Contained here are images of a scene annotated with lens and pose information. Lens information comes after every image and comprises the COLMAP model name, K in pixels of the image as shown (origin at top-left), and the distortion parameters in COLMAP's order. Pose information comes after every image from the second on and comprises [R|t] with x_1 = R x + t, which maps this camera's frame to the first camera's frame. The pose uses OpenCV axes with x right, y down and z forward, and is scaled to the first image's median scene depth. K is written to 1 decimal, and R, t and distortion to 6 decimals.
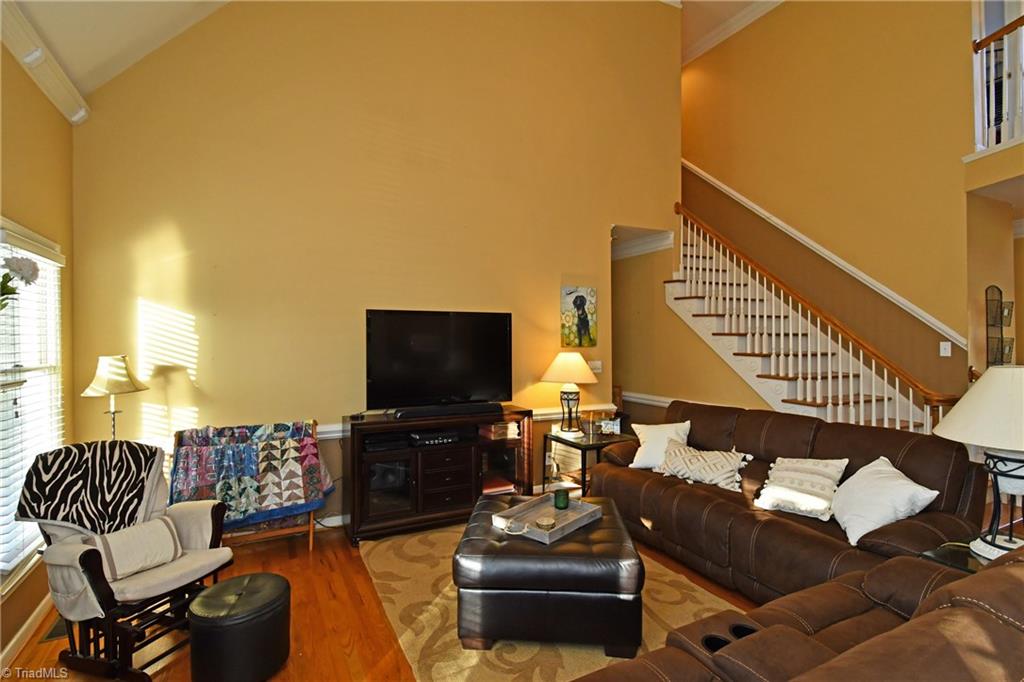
lens RADIAL K [[492.9, 0, 522.5], [0, 492.9, 346.6], [0, 0, 1]] dist [-0.005600, -0.004834]
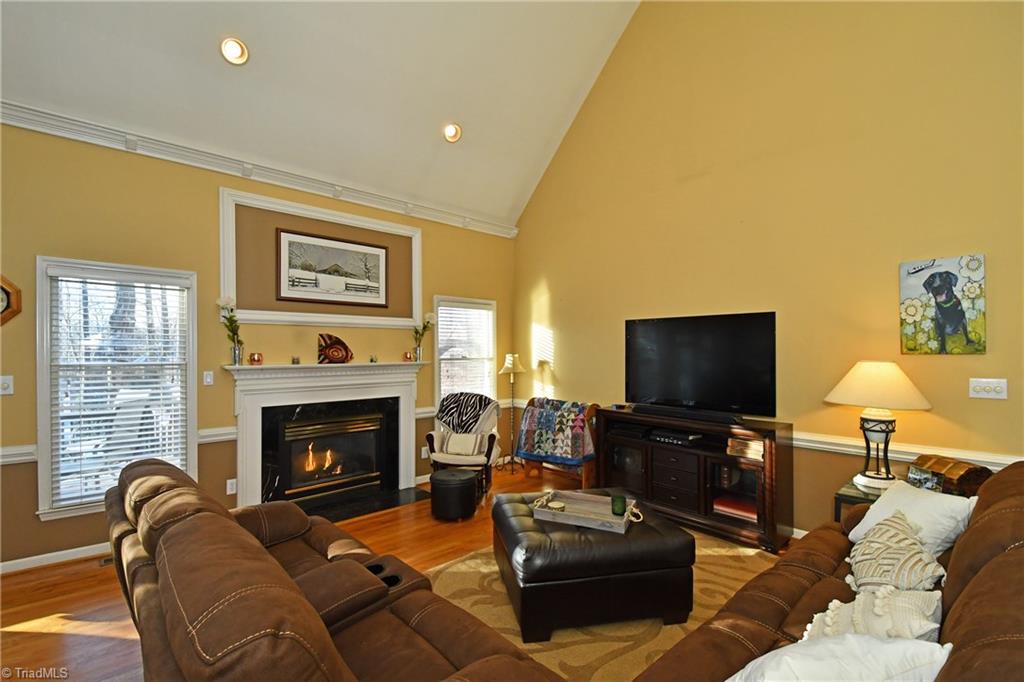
lens RADIAL K [[452.4, 0, 512.9], [0, 452.4, 334.0], [0, 0, 1]] dist [-0.024871, -0.001452]
pose [[0.237157, -0.031191, -0.970970, 0.790666], [-0.010773, 0.999339, -0.034734, 0.001523], [0.971412, 0.018698, 0.236664, 0.498492]]
